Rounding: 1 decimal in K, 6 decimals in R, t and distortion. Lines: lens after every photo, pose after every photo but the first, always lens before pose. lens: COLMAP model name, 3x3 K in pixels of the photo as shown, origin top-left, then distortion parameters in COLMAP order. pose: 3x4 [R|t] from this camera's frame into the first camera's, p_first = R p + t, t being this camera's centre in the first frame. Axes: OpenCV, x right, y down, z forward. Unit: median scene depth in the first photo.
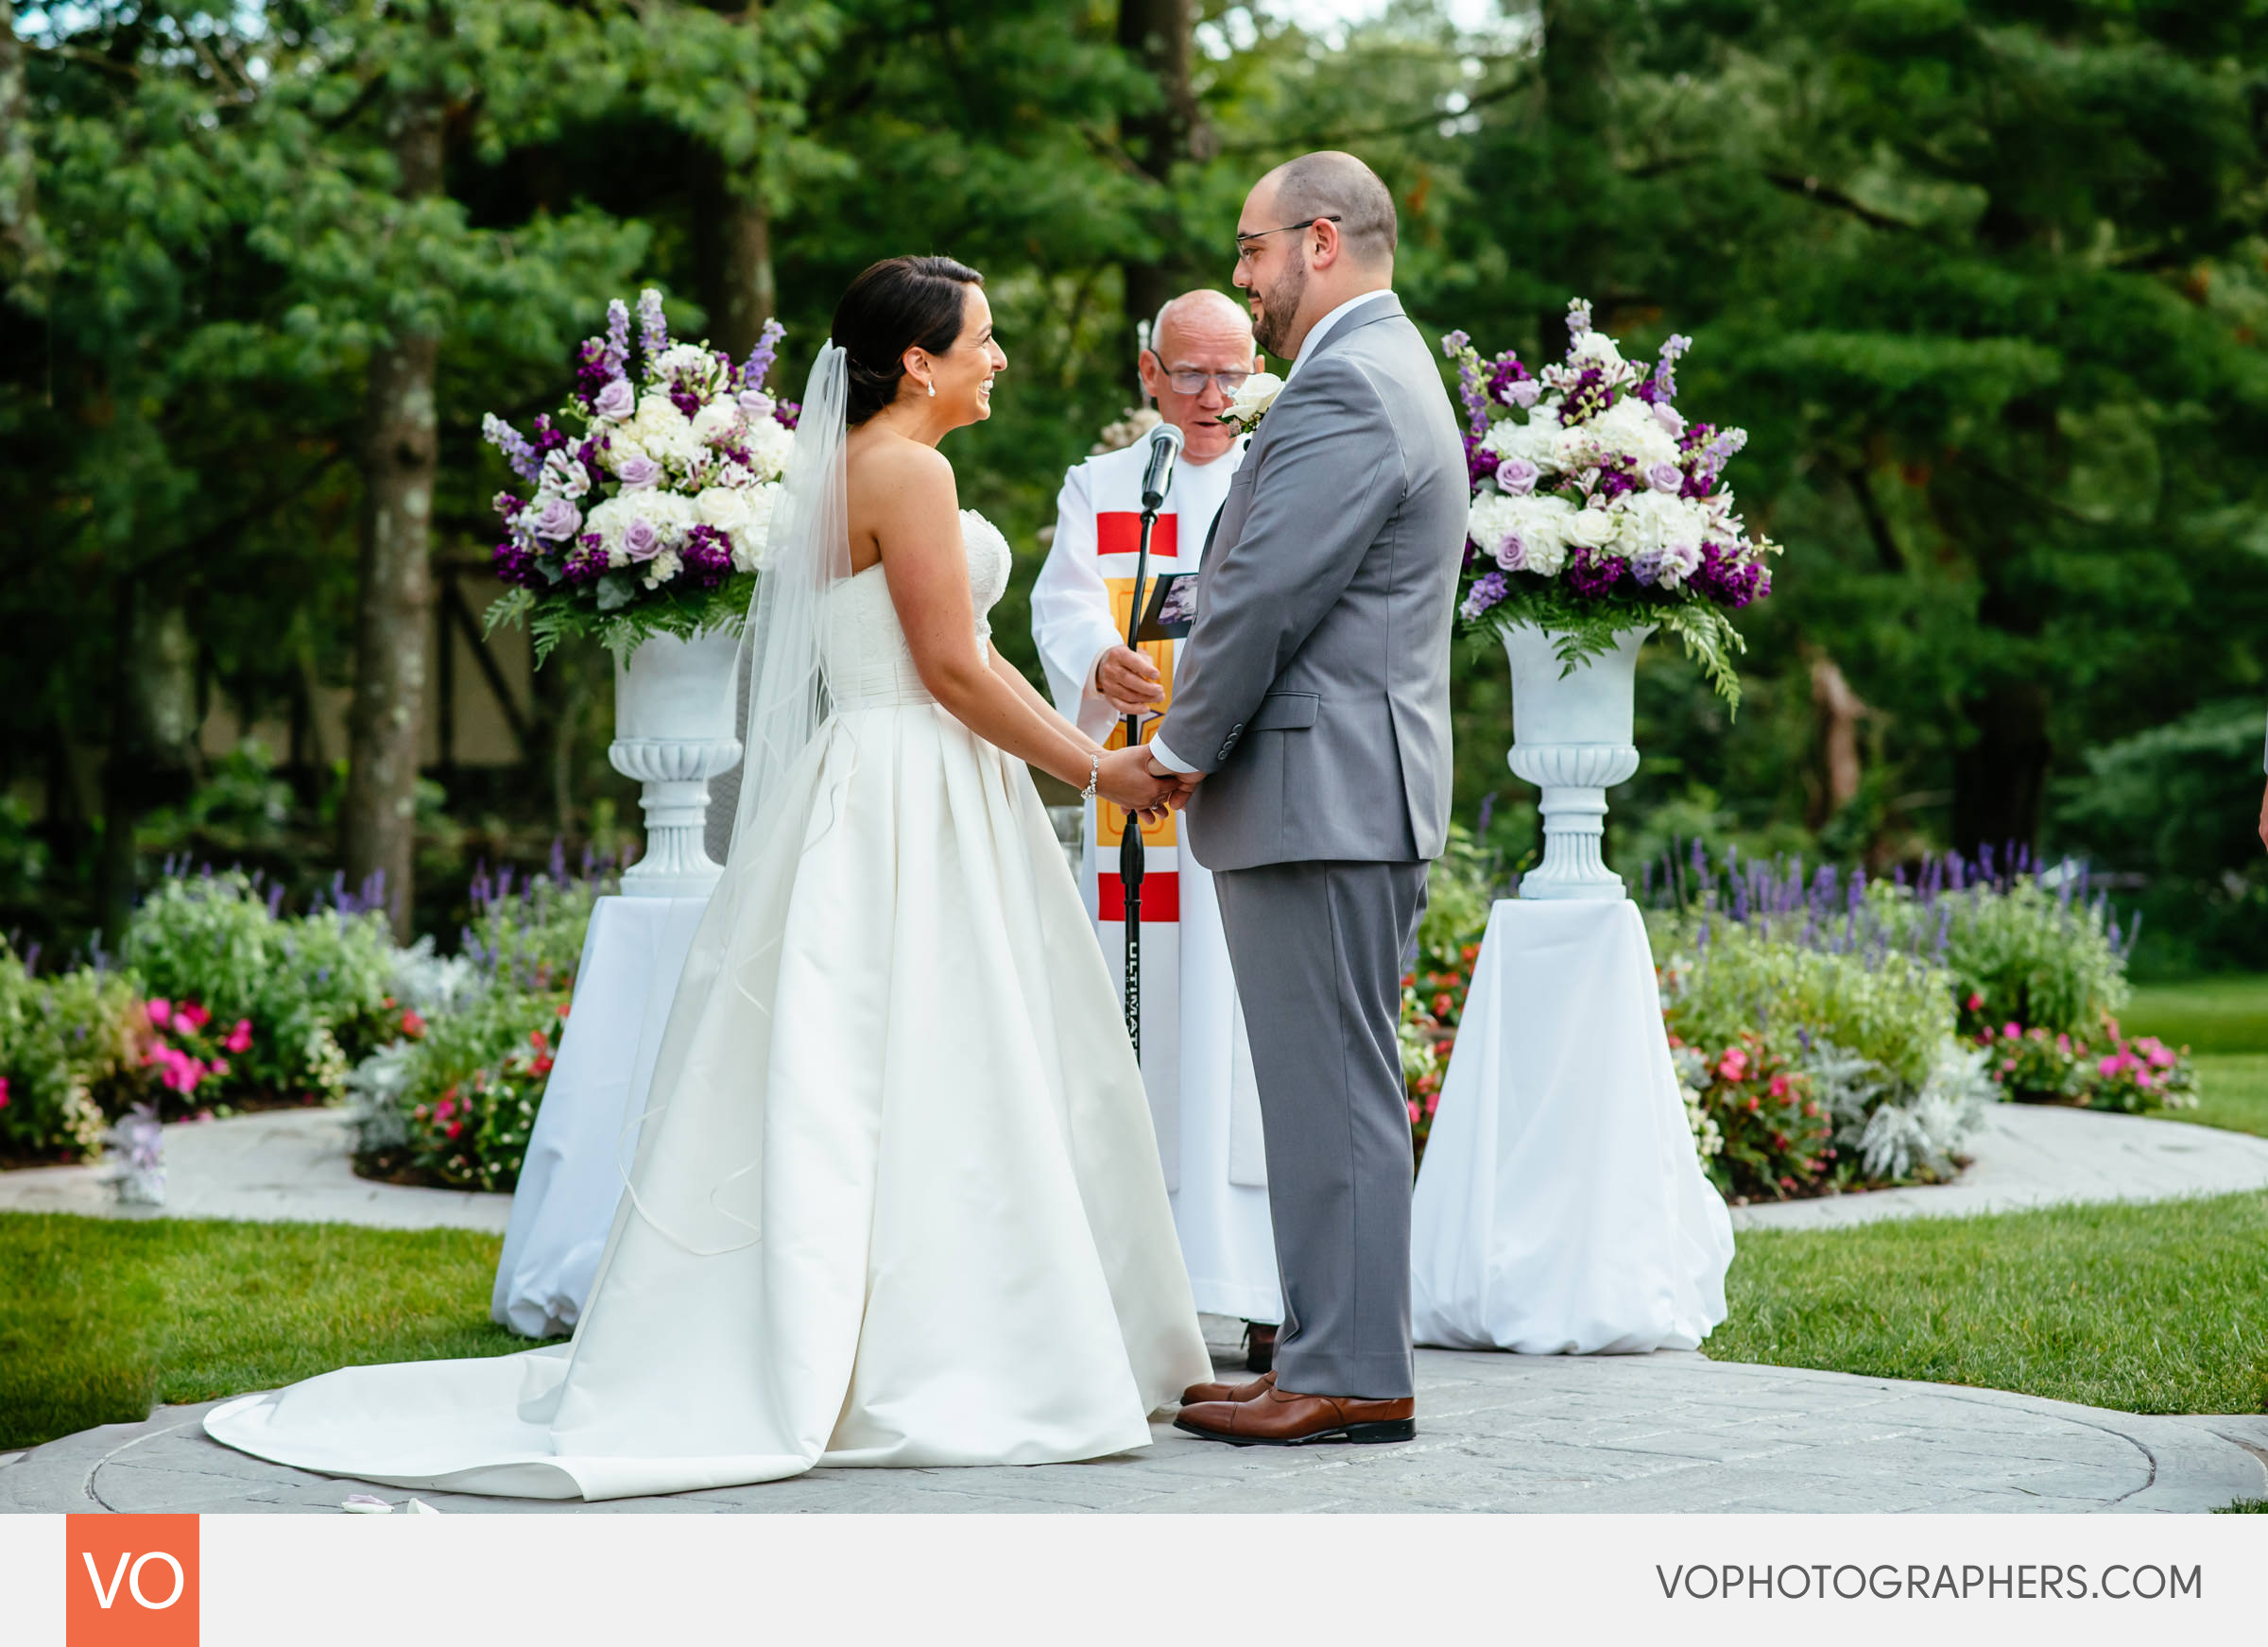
lens RADIAL K [[5693.1, 0, 1133.6], [0, 5693.1, 790.5], [0, 0, 1]] dist [0.099017, 0.033614]
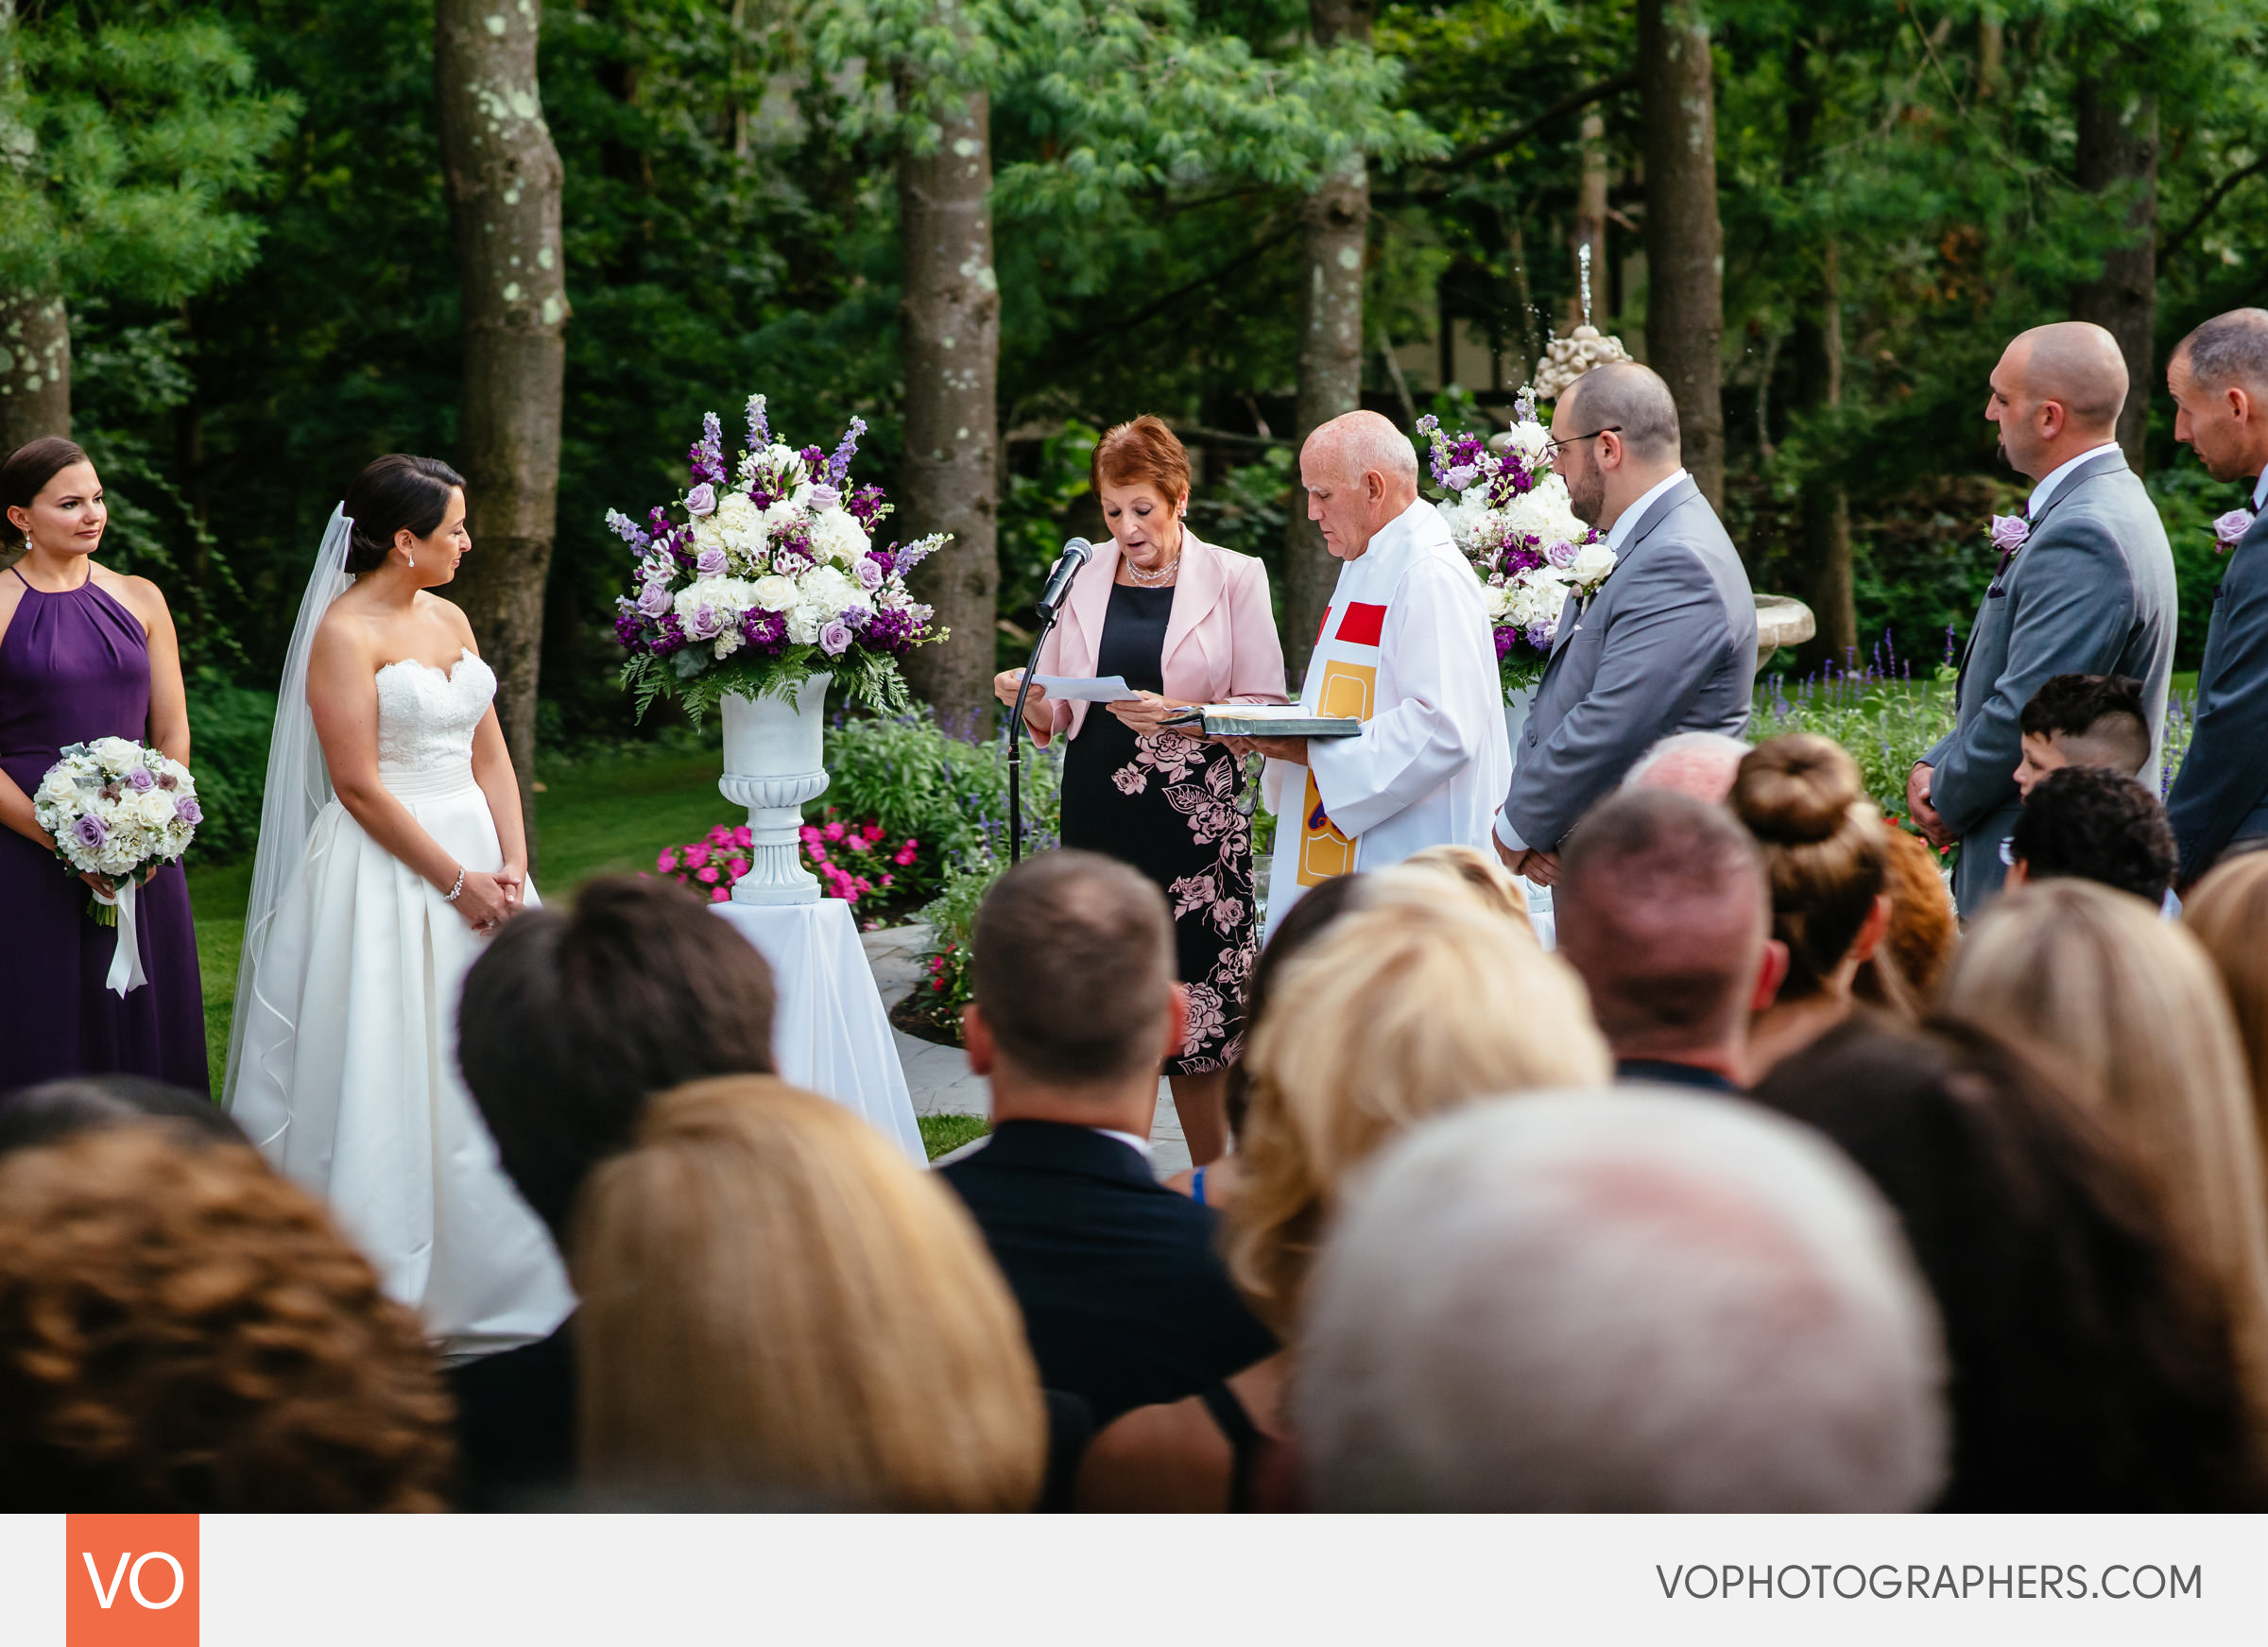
lens RADIAL K [[5693.1, 0, 1133.6], [0, 5693.1, 790.5], [0, 0, 1]] dist [0.099017, 0.033614]
pose [[0.967329, 0.003178, -0.253504, 0.219468], [0.017247, 0.996780, 0.078306, -0.071918], [0.252937, -0.080119, 0.964160, -0.107359]]
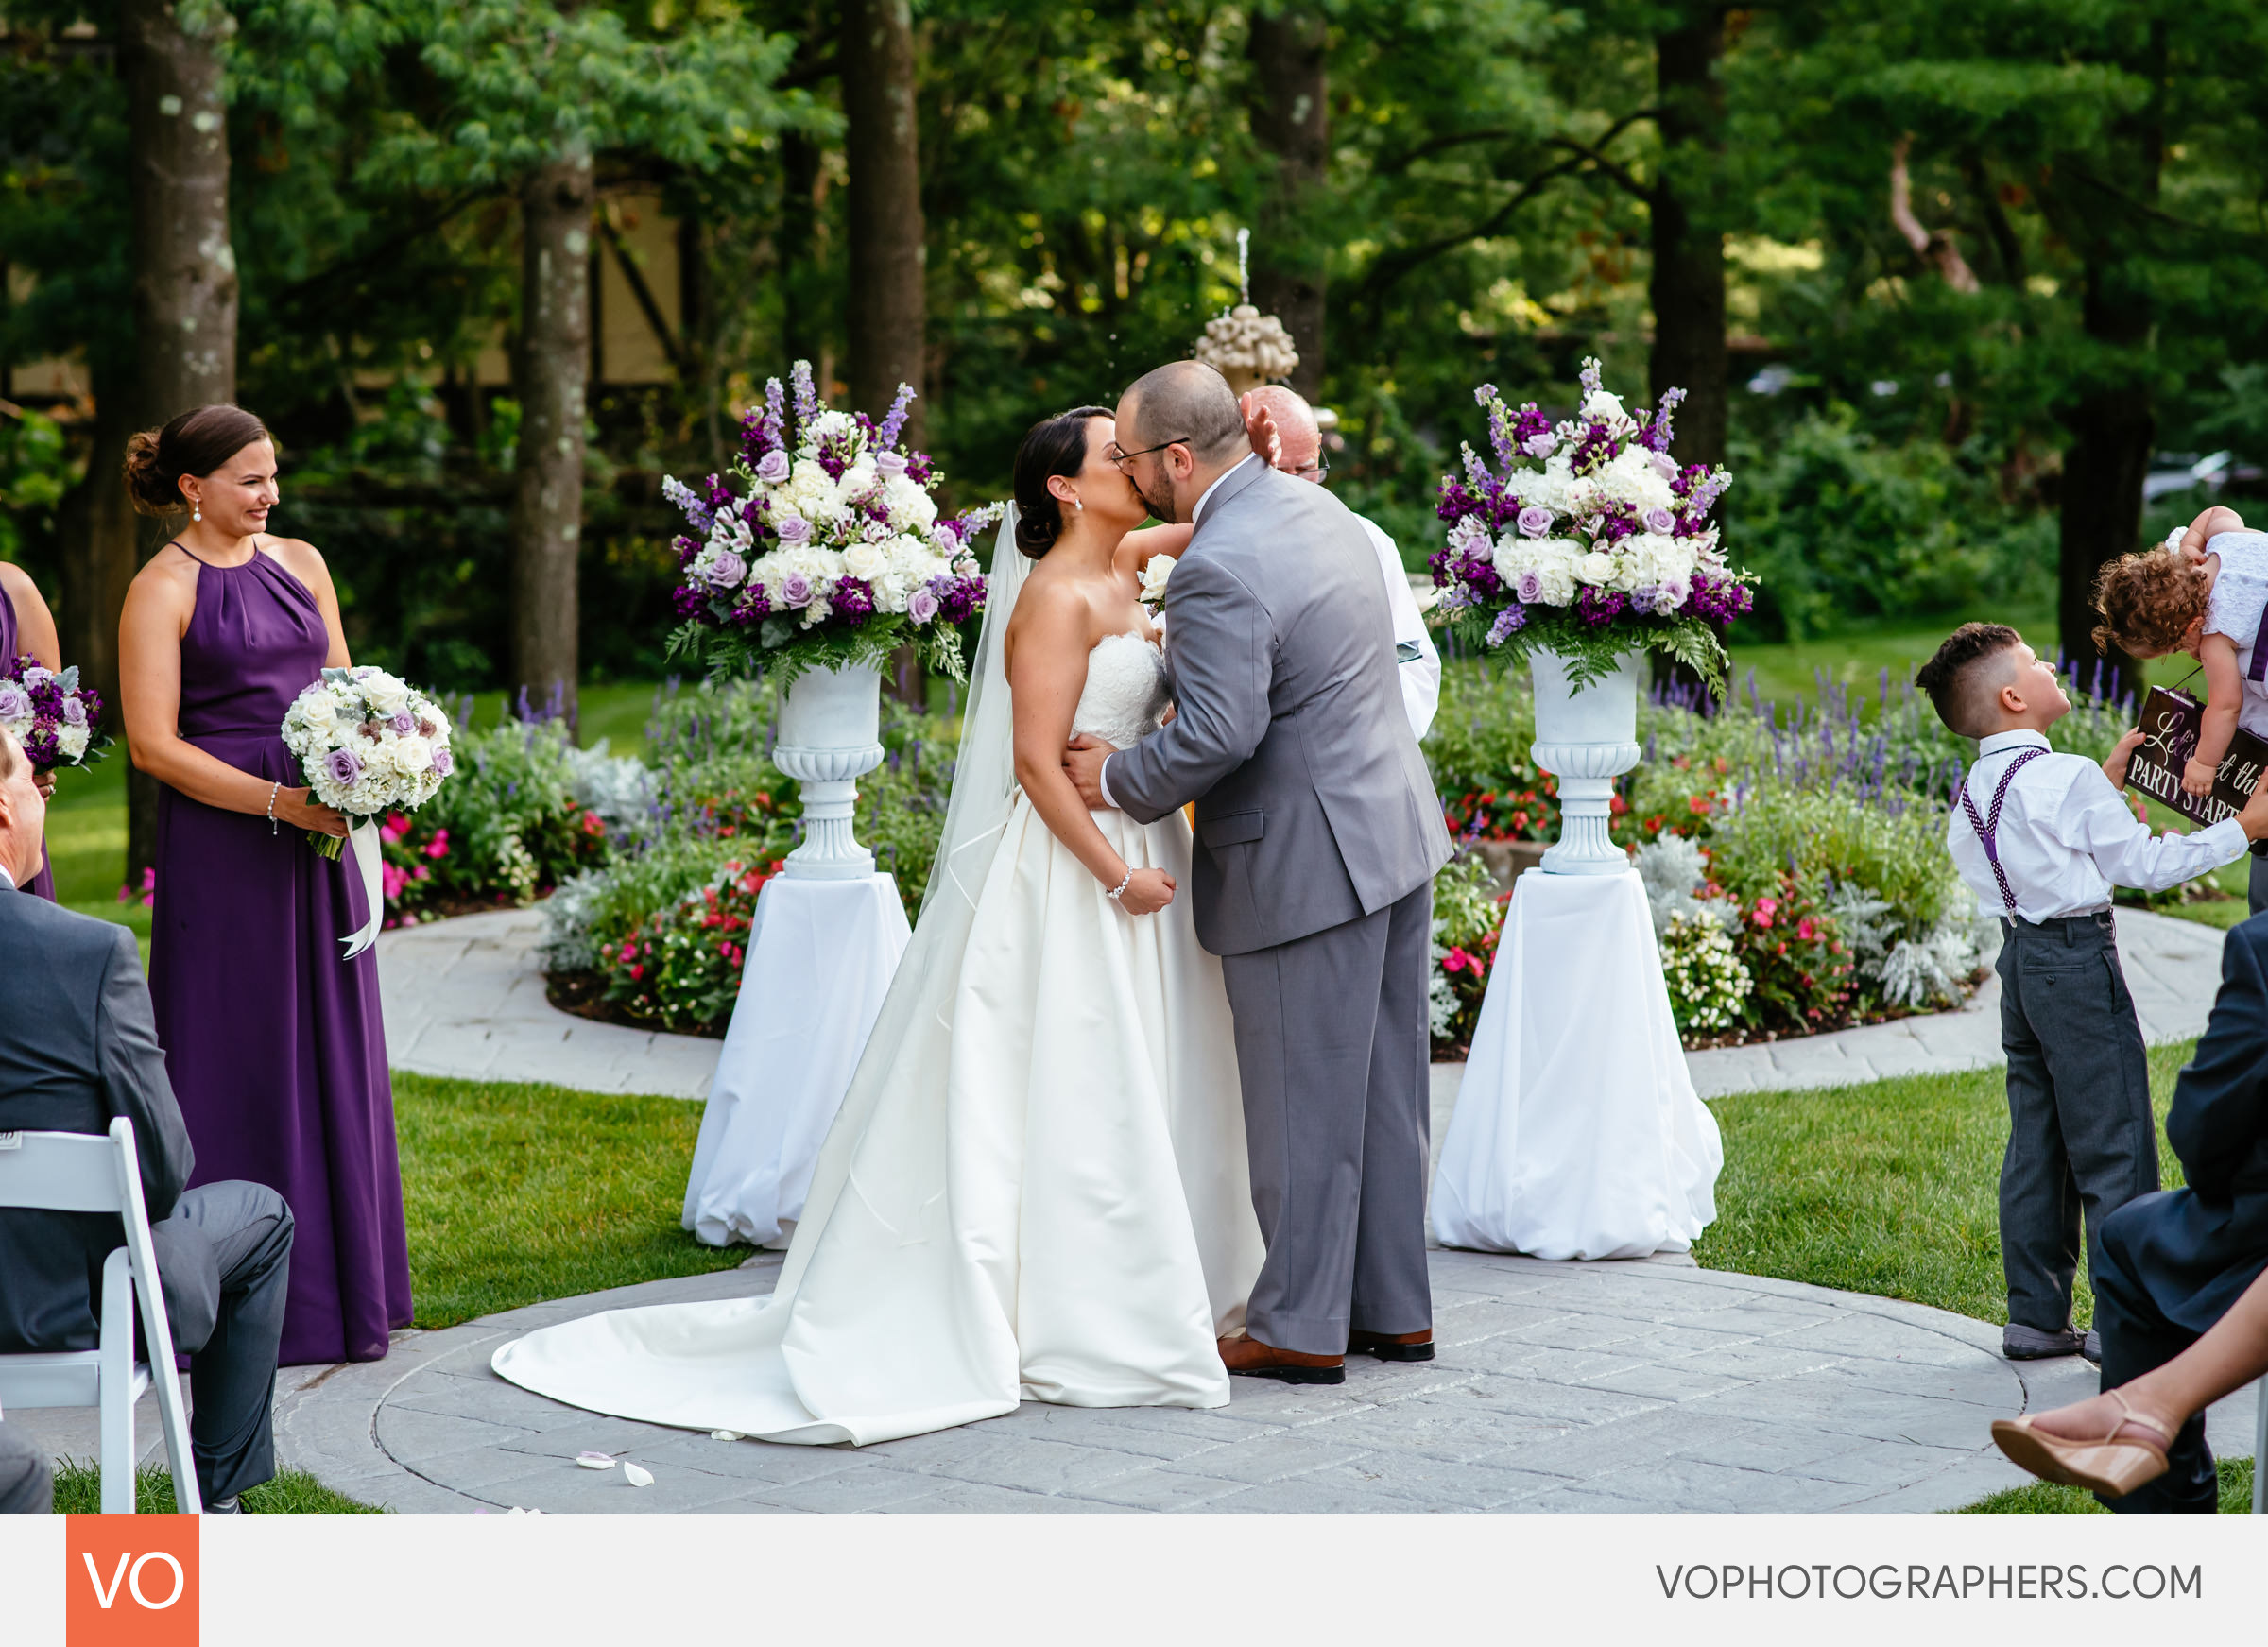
lens RADIAL K [[5803.8, 0, 1134.0], [0, 5803.8, 823.5], [0, 0, 1]] dist [0.134142, -0.701505]
pose [[0.999587, -0.007366, -0.027768, 0.012408], [0.009710, 0.996313, 0.085240, -0.069615], [0.027038, -0.085474, 0.995973, -0.151179]]
